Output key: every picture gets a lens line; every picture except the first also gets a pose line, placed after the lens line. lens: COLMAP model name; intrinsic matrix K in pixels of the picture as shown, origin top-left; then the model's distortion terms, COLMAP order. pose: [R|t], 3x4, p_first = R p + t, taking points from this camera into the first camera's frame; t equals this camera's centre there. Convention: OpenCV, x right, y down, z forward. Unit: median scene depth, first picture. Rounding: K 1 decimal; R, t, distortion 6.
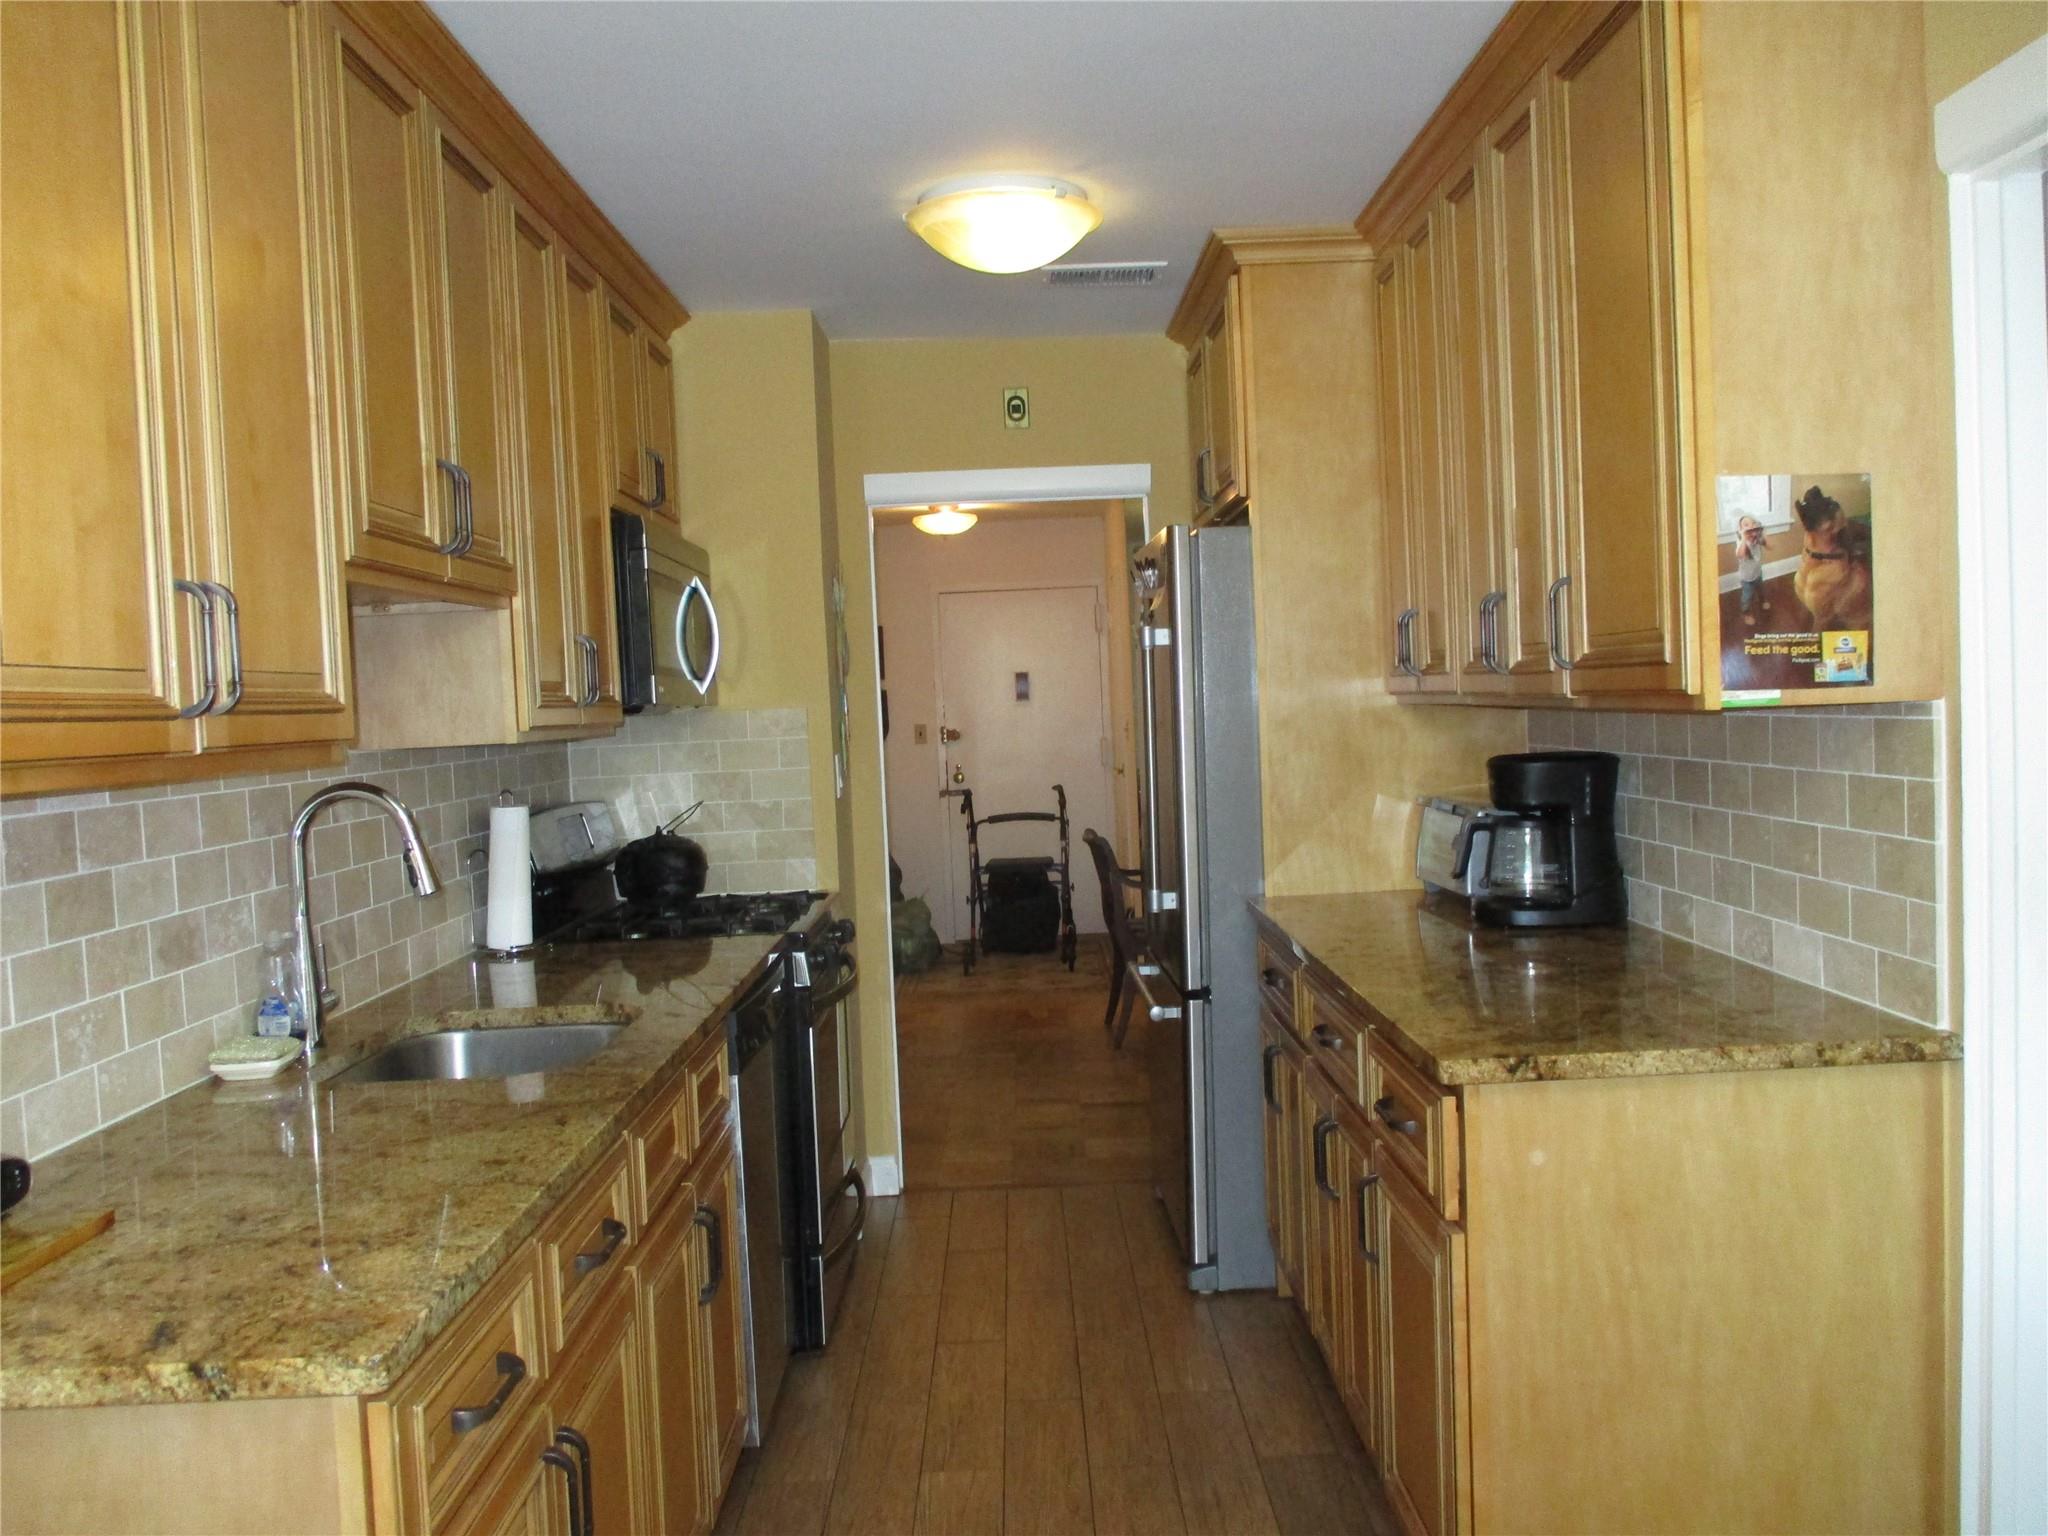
lens RADIAL K [[1691.6, 0, 1024.6], [0, 1691.6, 799.3], [0, 0, 1]] dist [-0.055789, 0.009141]
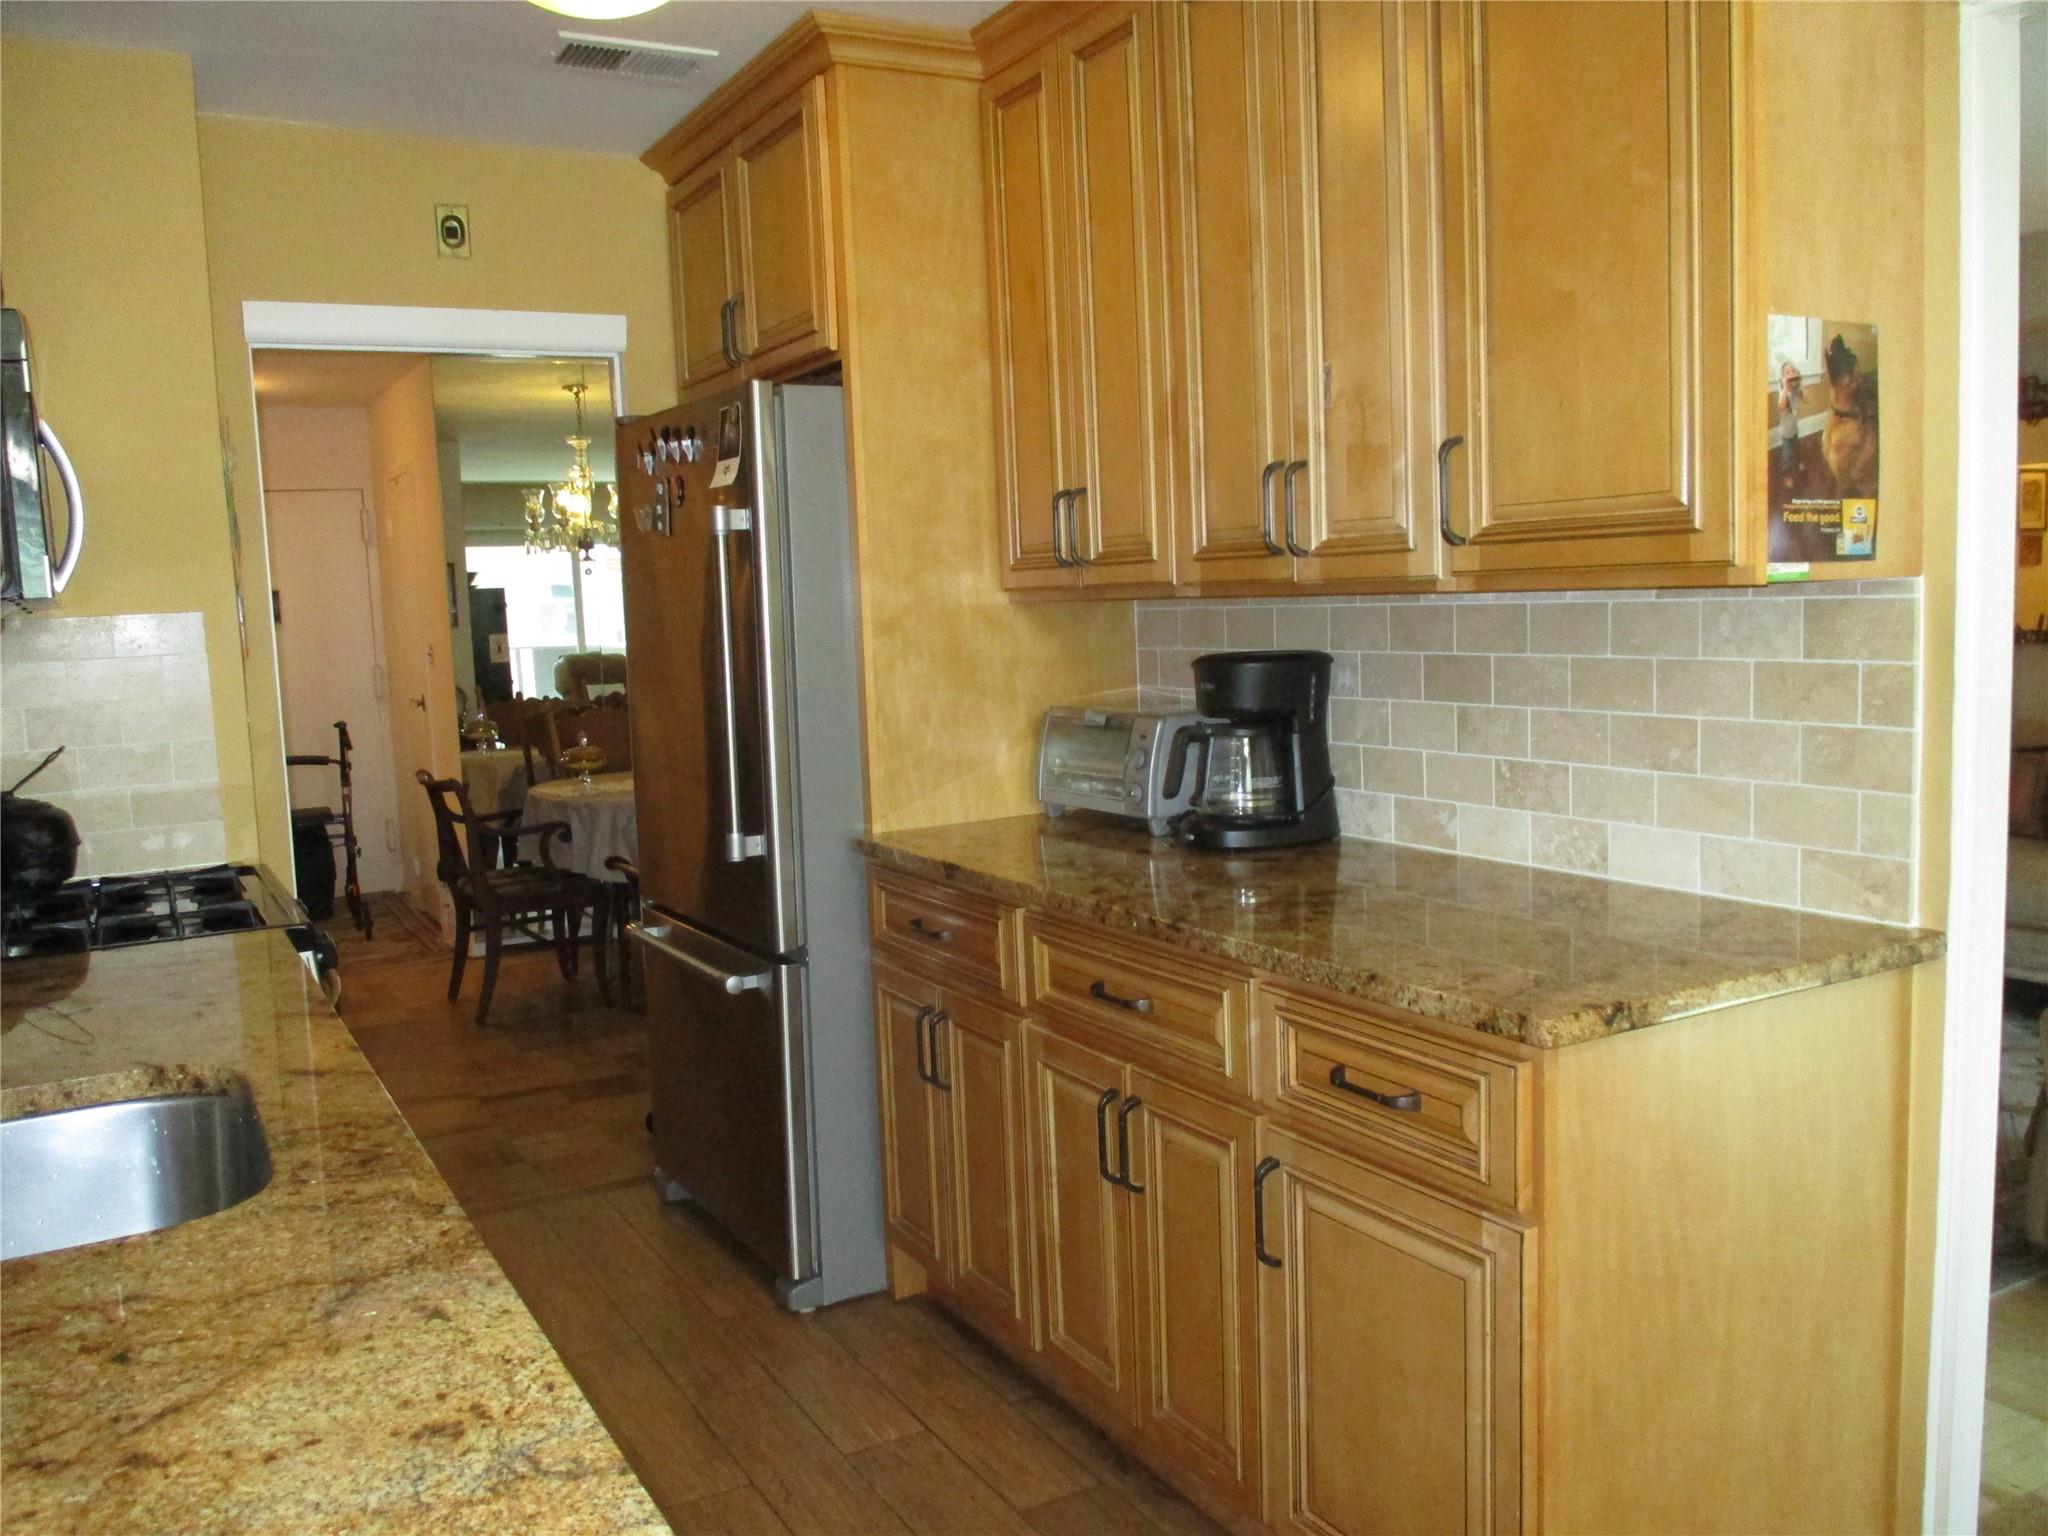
lens RADIAL K [[1691.6, 0, 1024.6], [0, 1691.6, 799.3], [0, 0, 1]] dist [-0.055789, 0.009141]
pose [[0.878195, -0.050672, 0.475612, -0.335149], [0.031573, 0.998345, 0.048067, 0.004069], [-0.477260, -0.027195, 0.878341, 0.406559]]
